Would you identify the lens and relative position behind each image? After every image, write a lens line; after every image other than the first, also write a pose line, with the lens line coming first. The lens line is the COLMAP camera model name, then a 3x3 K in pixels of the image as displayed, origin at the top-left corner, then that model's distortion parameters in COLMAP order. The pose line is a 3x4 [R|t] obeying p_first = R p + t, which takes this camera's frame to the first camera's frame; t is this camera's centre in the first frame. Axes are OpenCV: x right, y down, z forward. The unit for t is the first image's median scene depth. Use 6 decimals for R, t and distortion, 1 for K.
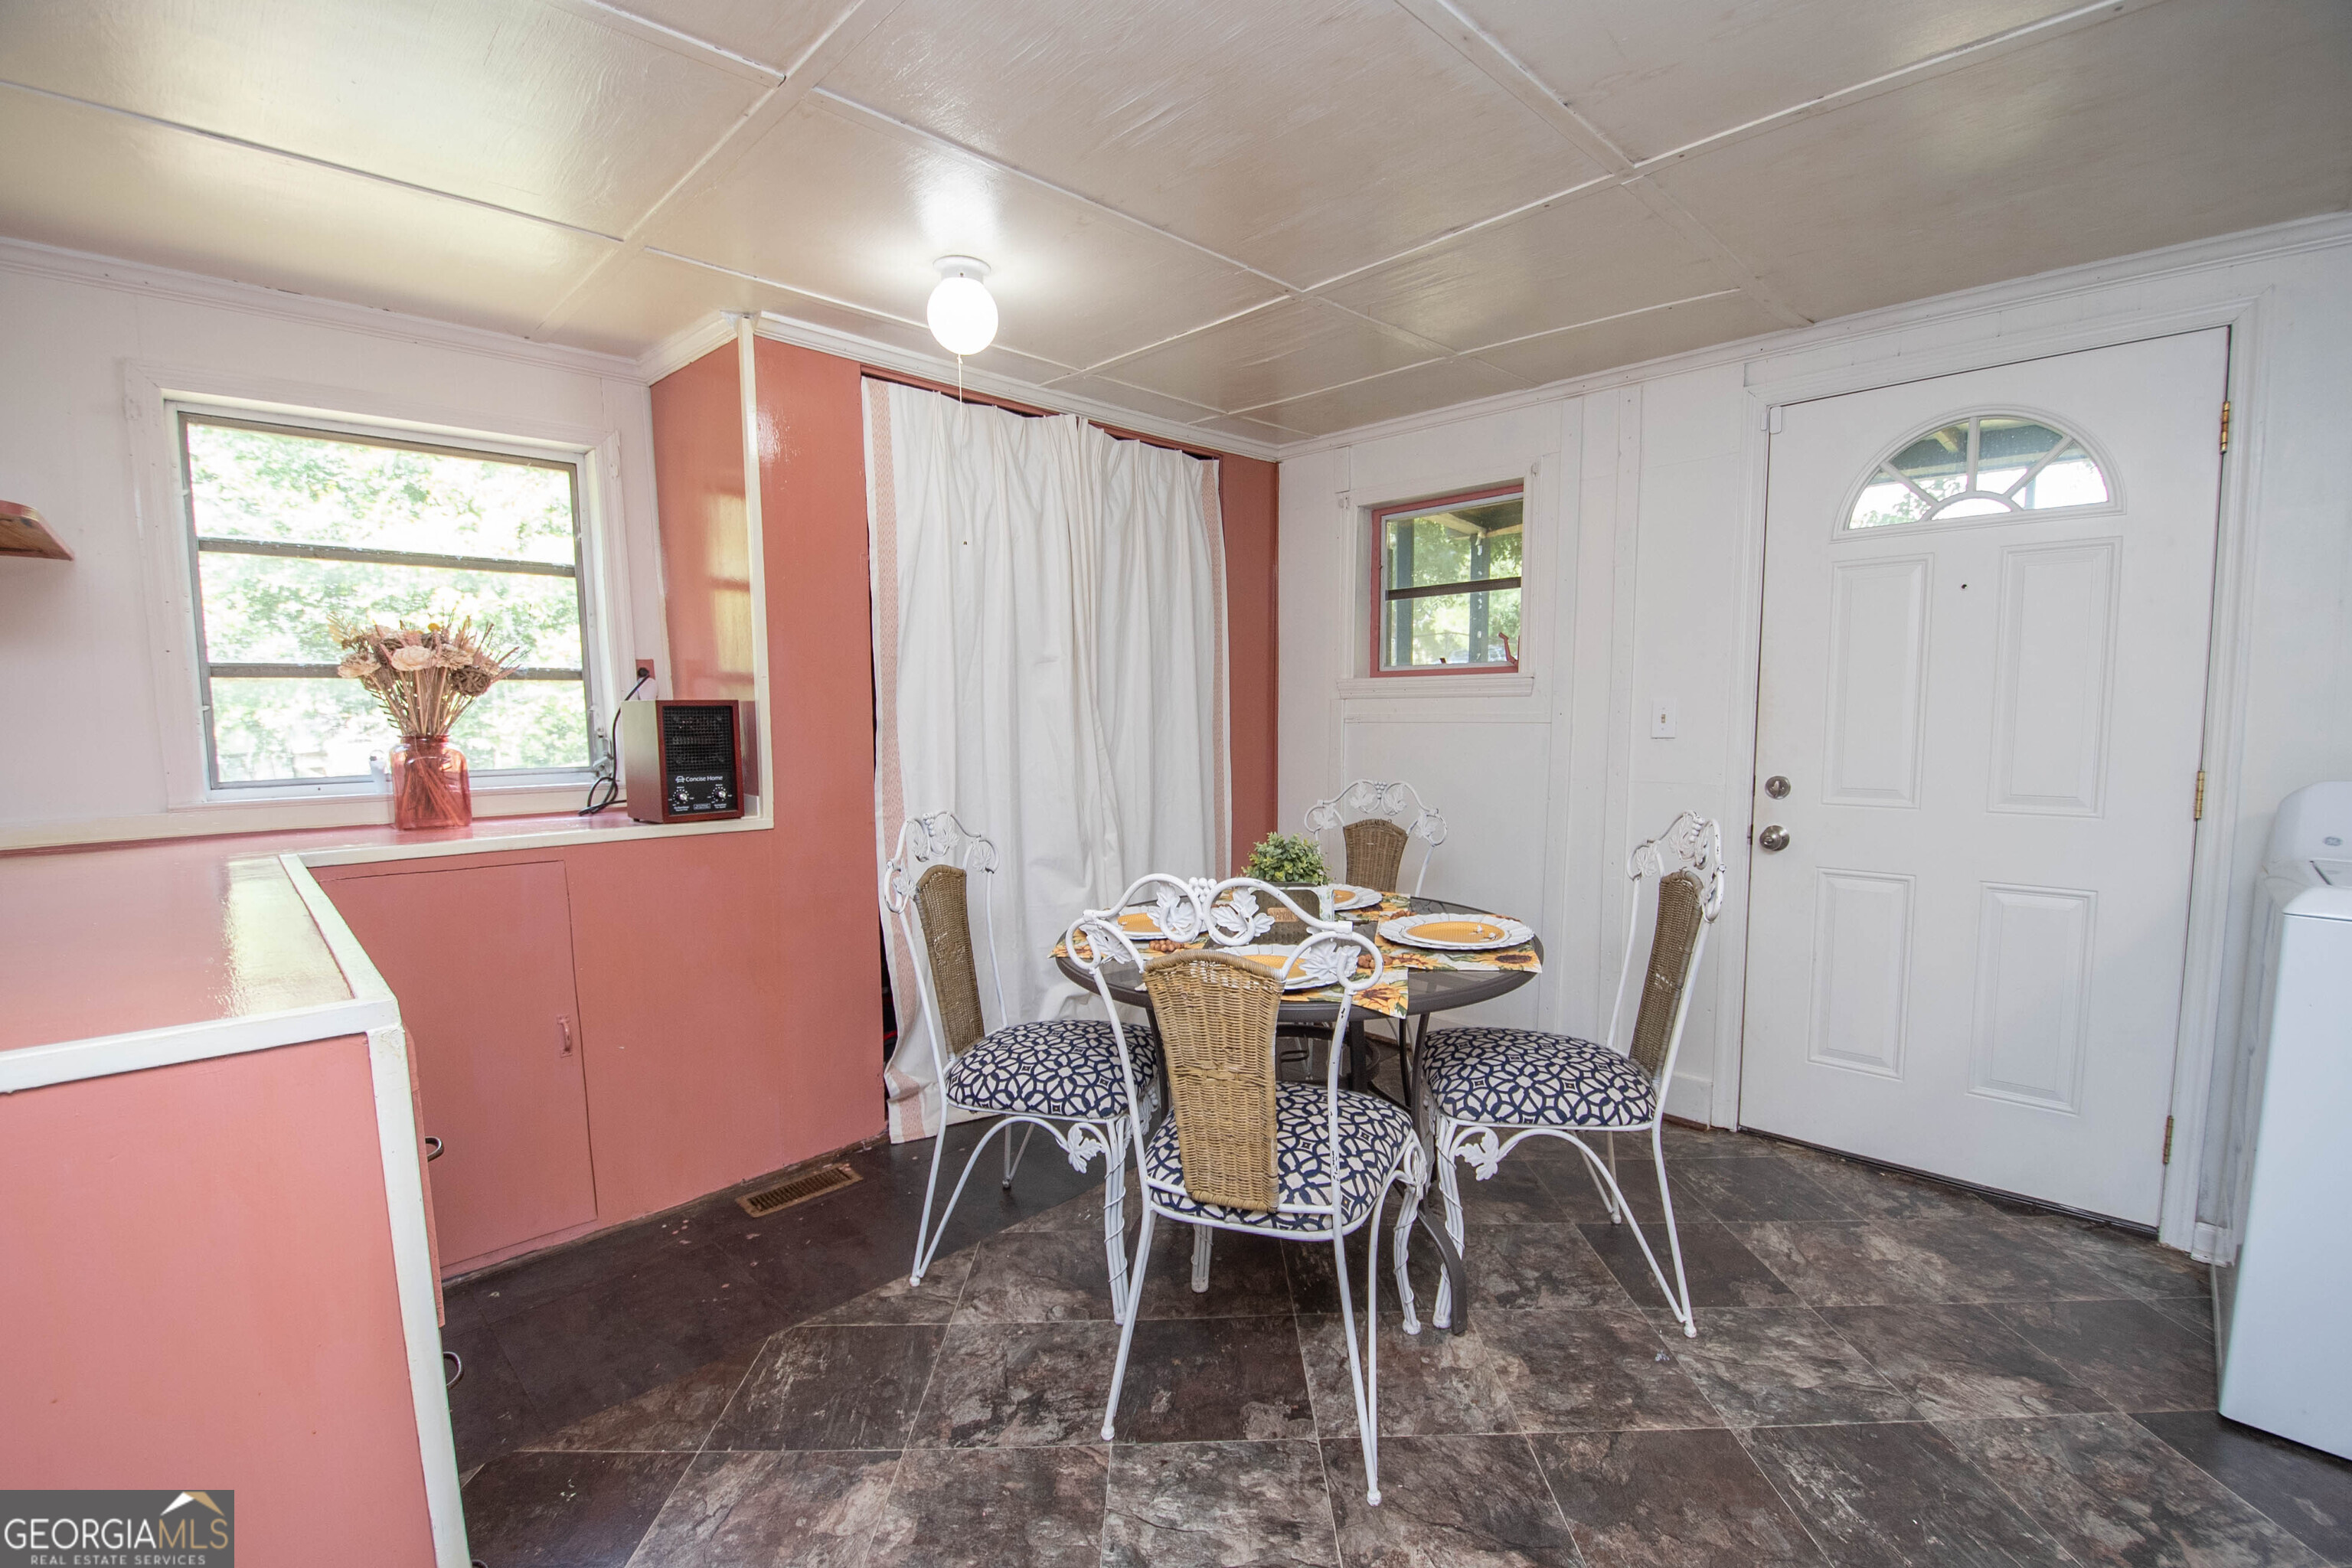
lens RADIAL K [[1047.4, 0, 1180.2], [0, 1047.4, 817.5], [0, 0, 1]] dist [0.019362, -0.026630]
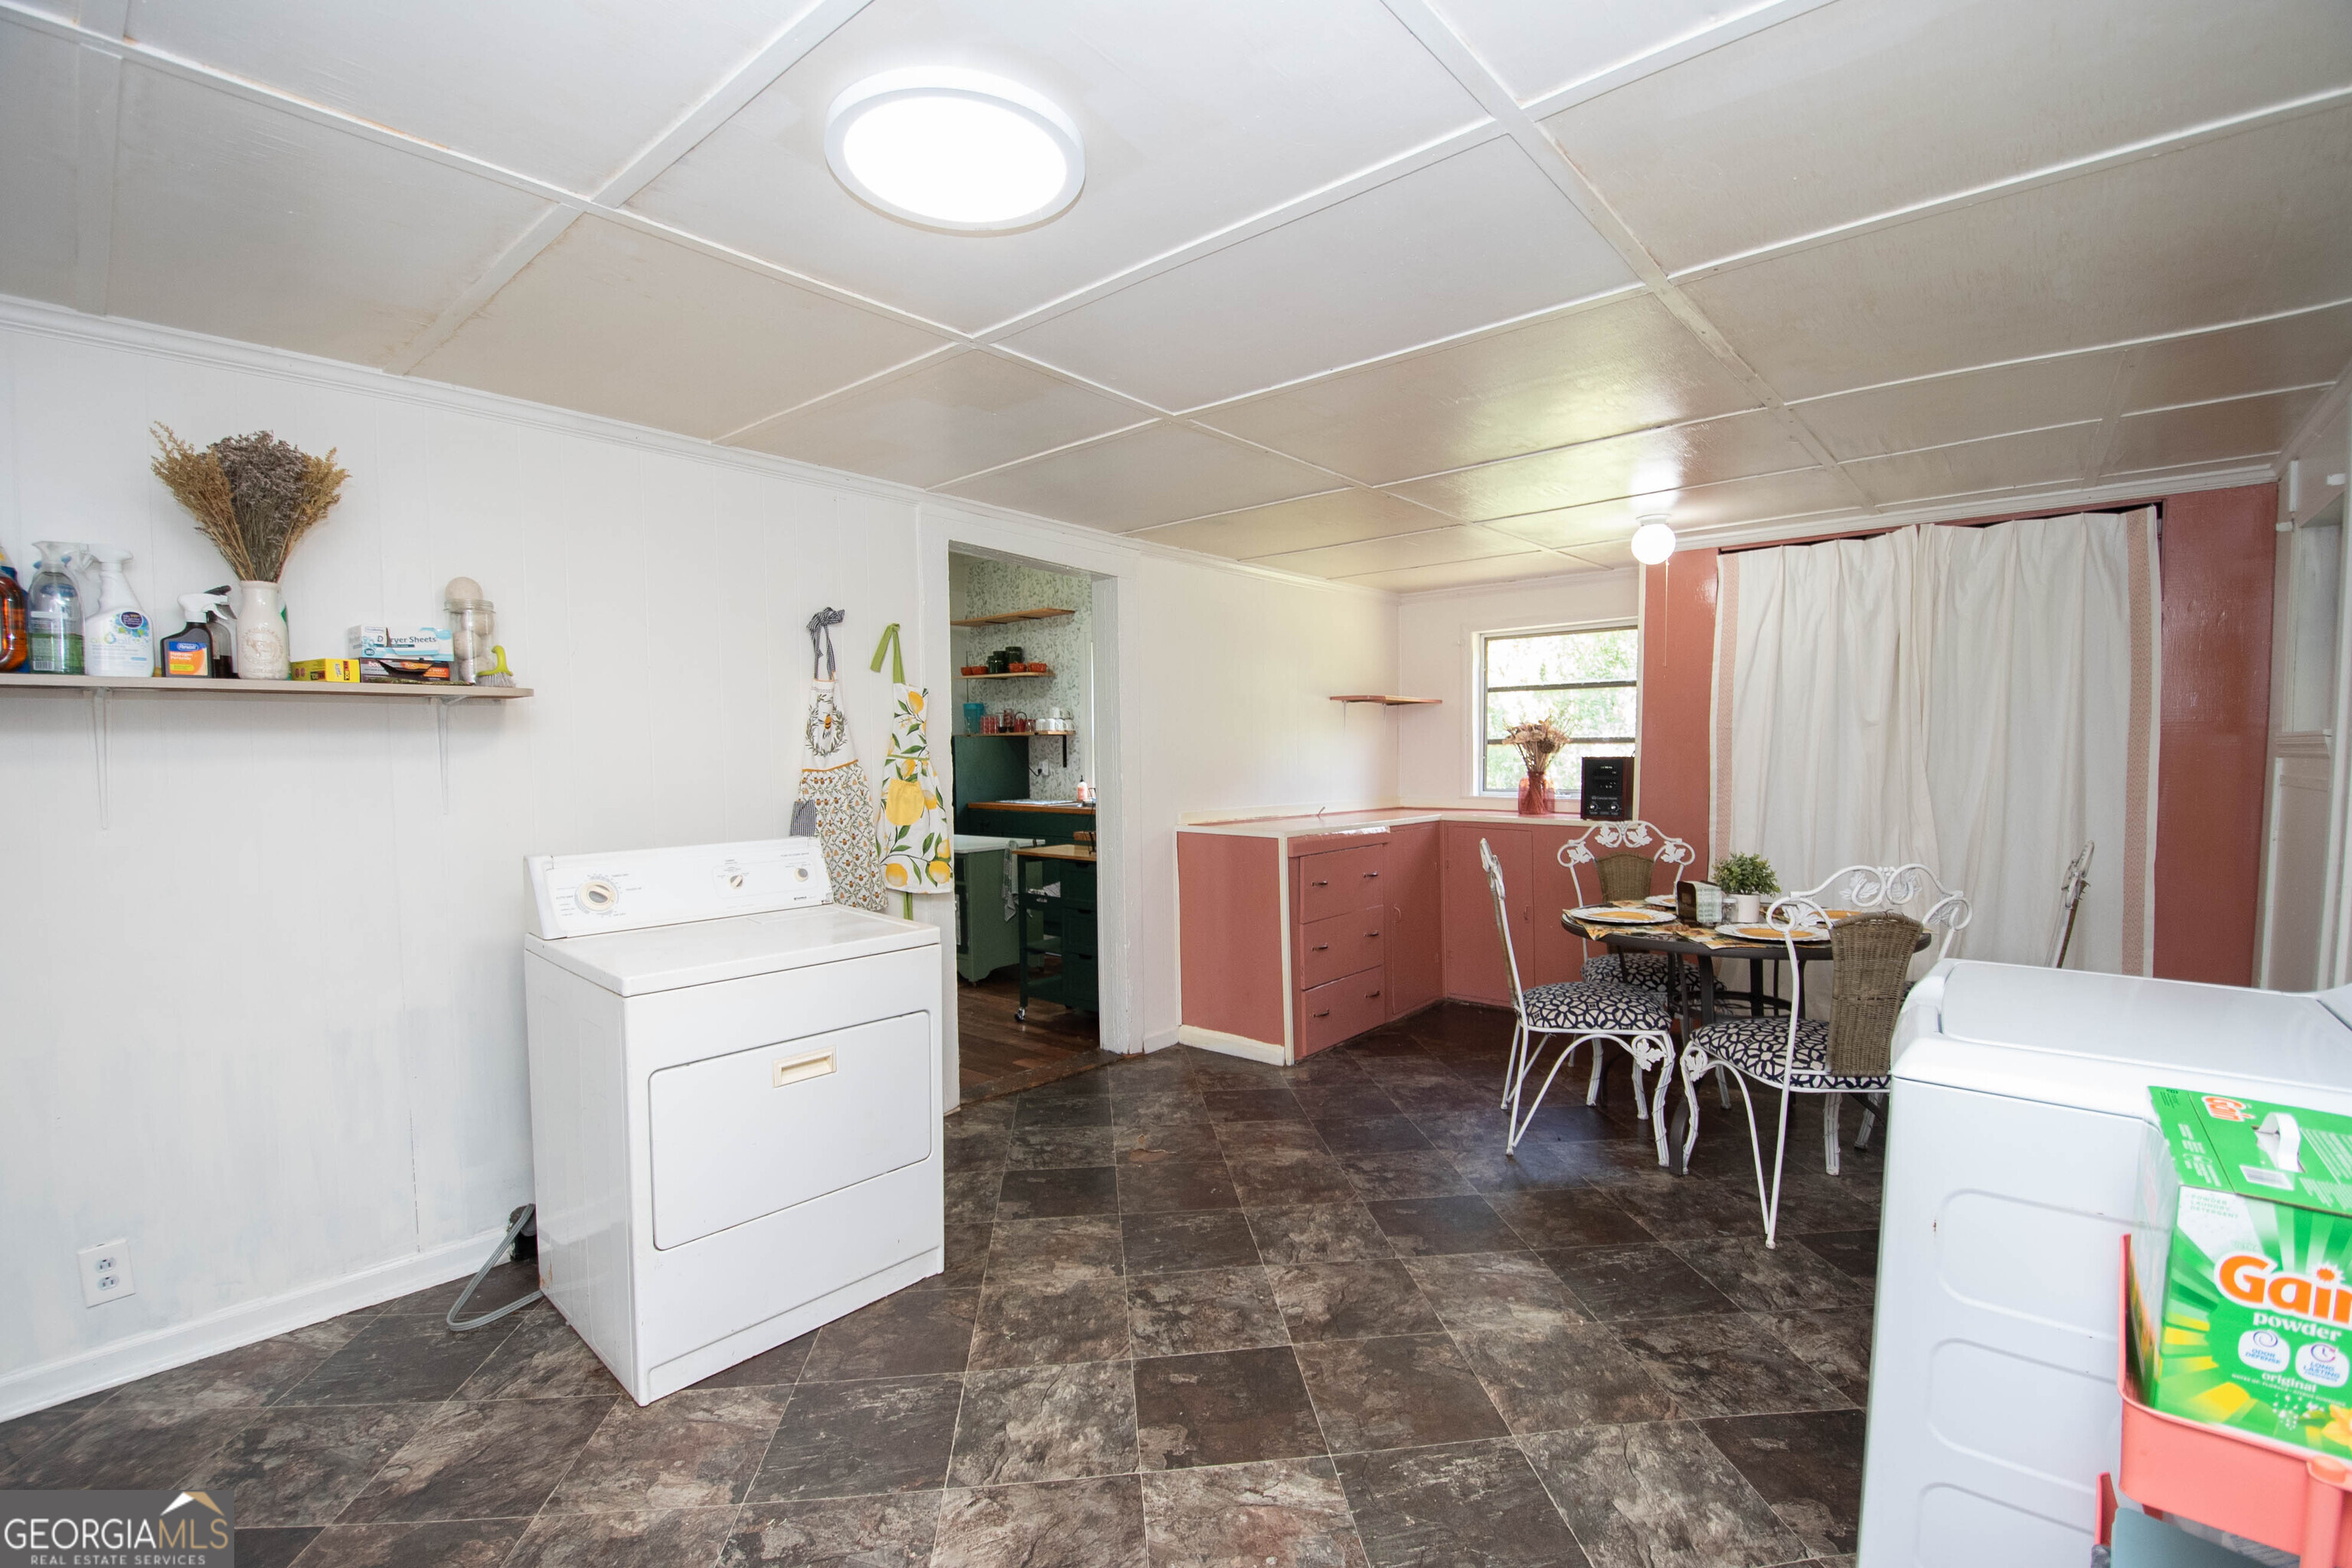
lens RADIAL K [[1027.9, 0, 1180.0], [0, 1027.9, 814.1], [0, 0, 1]] dist [0.019023, -0.027296]
pose [[0.088658, 0.066592, -0.993834, 1.302930], [-0.096756, 0.993620, 0.057946, -0.040194], [0.991352, 0.091022, 0.094536, 0.073610]]
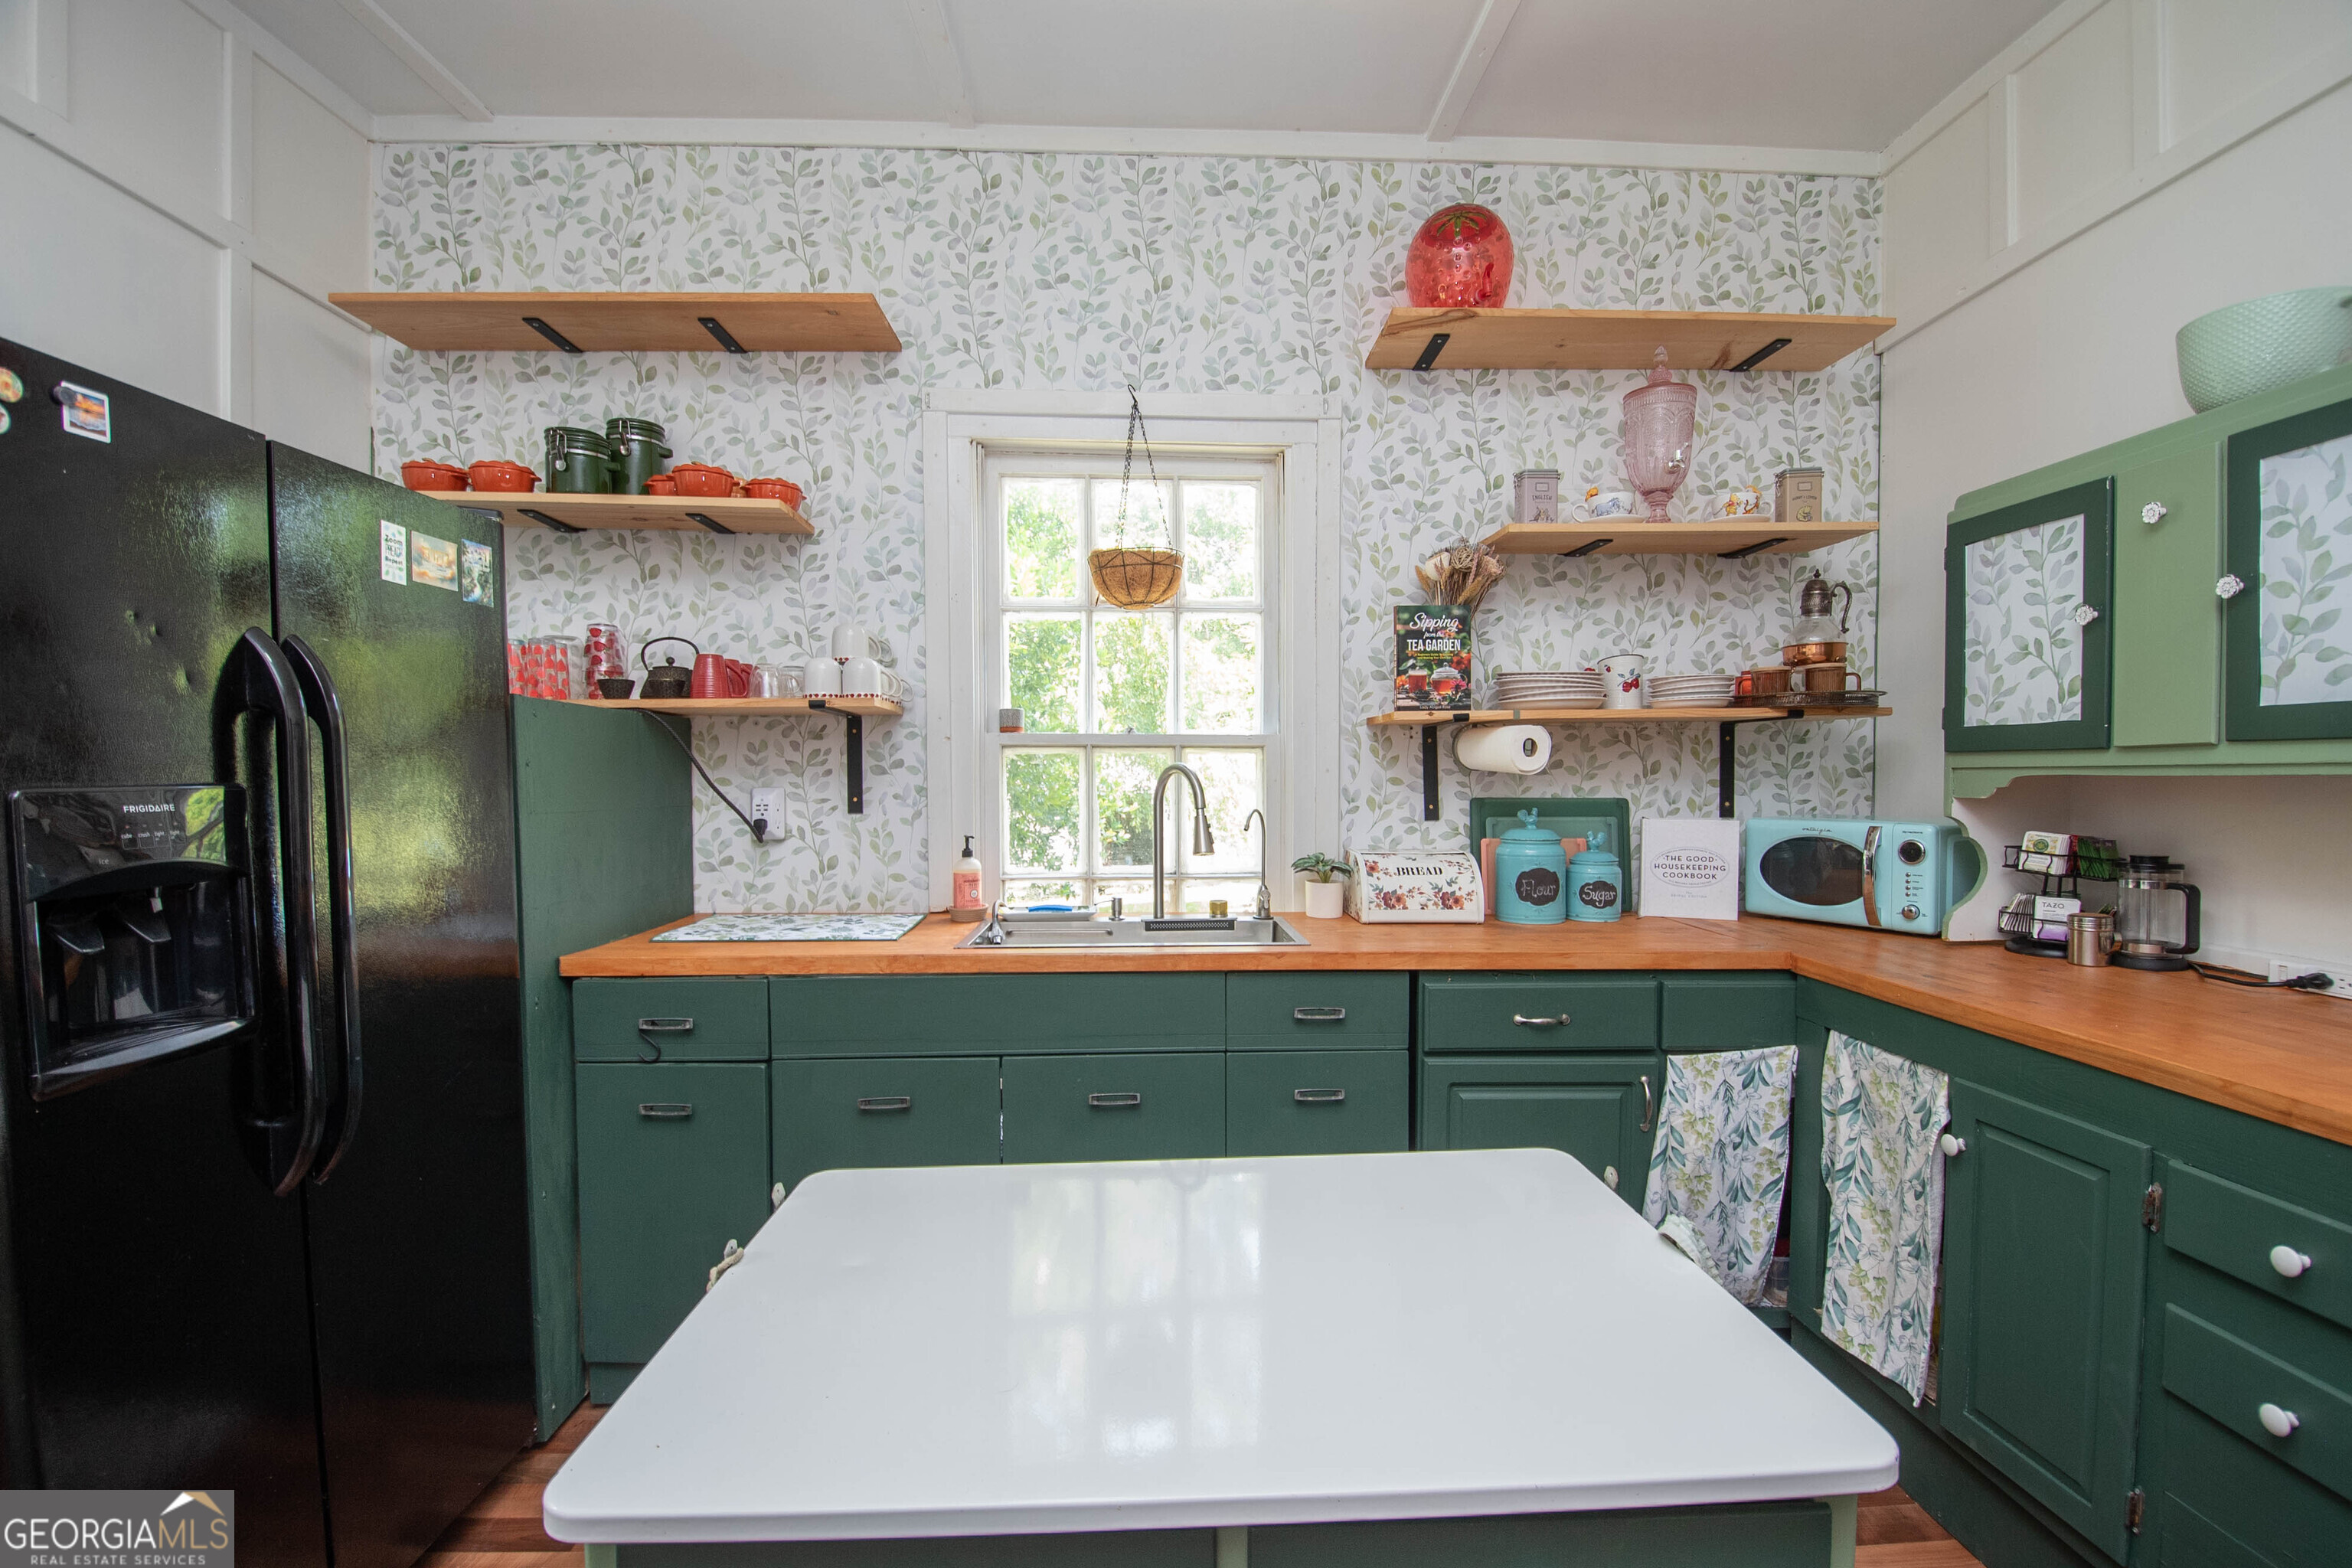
lens RADIAL K [[1029.3, 0, 1180.0], [0, 1029.3, 814.9], [0, 0, 1]] dist [0.018040, -0.025339]
pose [[0.742187, 0.025258, -0.669716, -0.850686], [-0.071312, 0.996593, -0.041442, 0.052883], [0.666388, 0.078517, 0.741460, -0.527350]]
